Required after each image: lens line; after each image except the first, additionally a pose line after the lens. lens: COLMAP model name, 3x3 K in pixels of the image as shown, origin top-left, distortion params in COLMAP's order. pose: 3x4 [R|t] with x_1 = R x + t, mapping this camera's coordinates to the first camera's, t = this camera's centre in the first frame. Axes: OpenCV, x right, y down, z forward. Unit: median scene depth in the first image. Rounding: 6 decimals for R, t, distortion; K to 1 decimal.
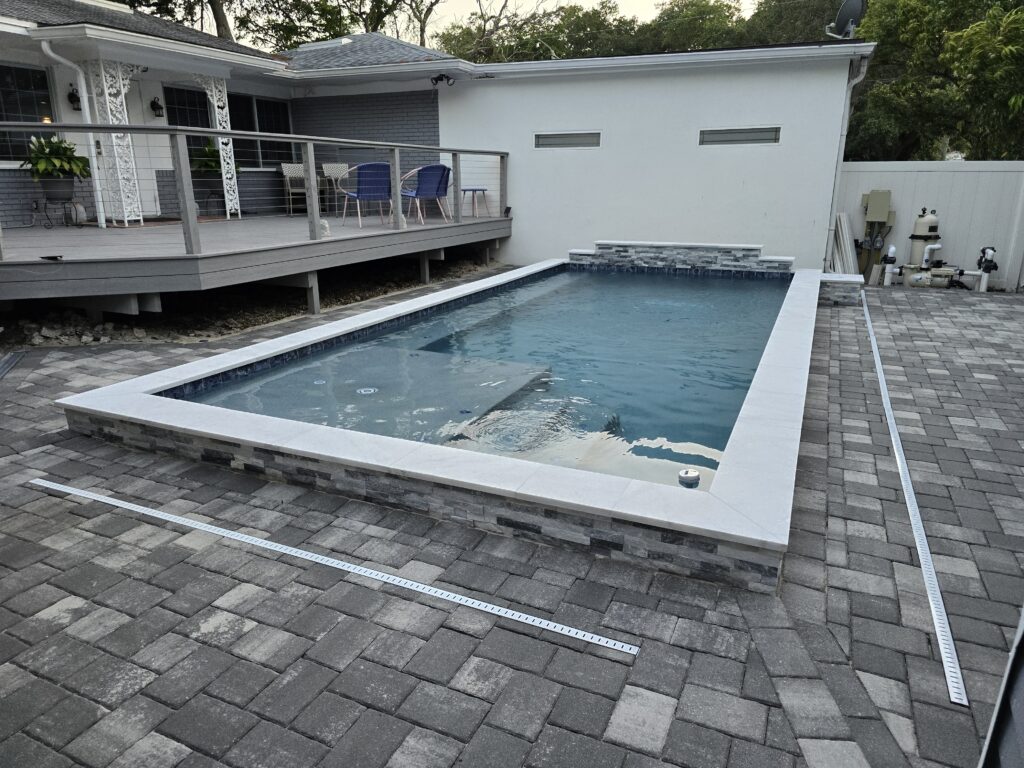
lens RADIAL K [[687.3, 0, 512.7], [0, 687.3, 380.1], [0, 0, 1]] dist [0.026589, -0.000984]
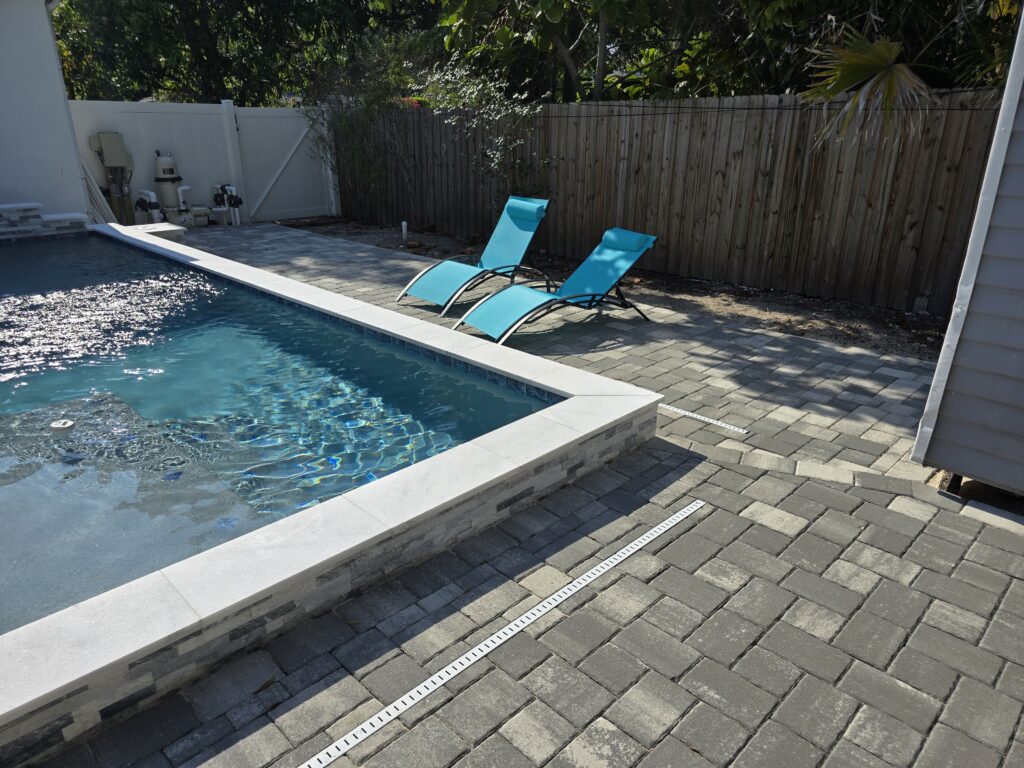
lens RADIAL K [[687.3, 0, 513.4], [0, 687.3, 387.4], [0, 0, 1]] dist [0.026589, -0.000984]
pose [[0.353041, -0.342847, 0.870528, -0.677825], [0.263003, 0.929289, 0.259329, -0.163041], [-0.897882, 0.137398, 0.418247, 0.495643]]
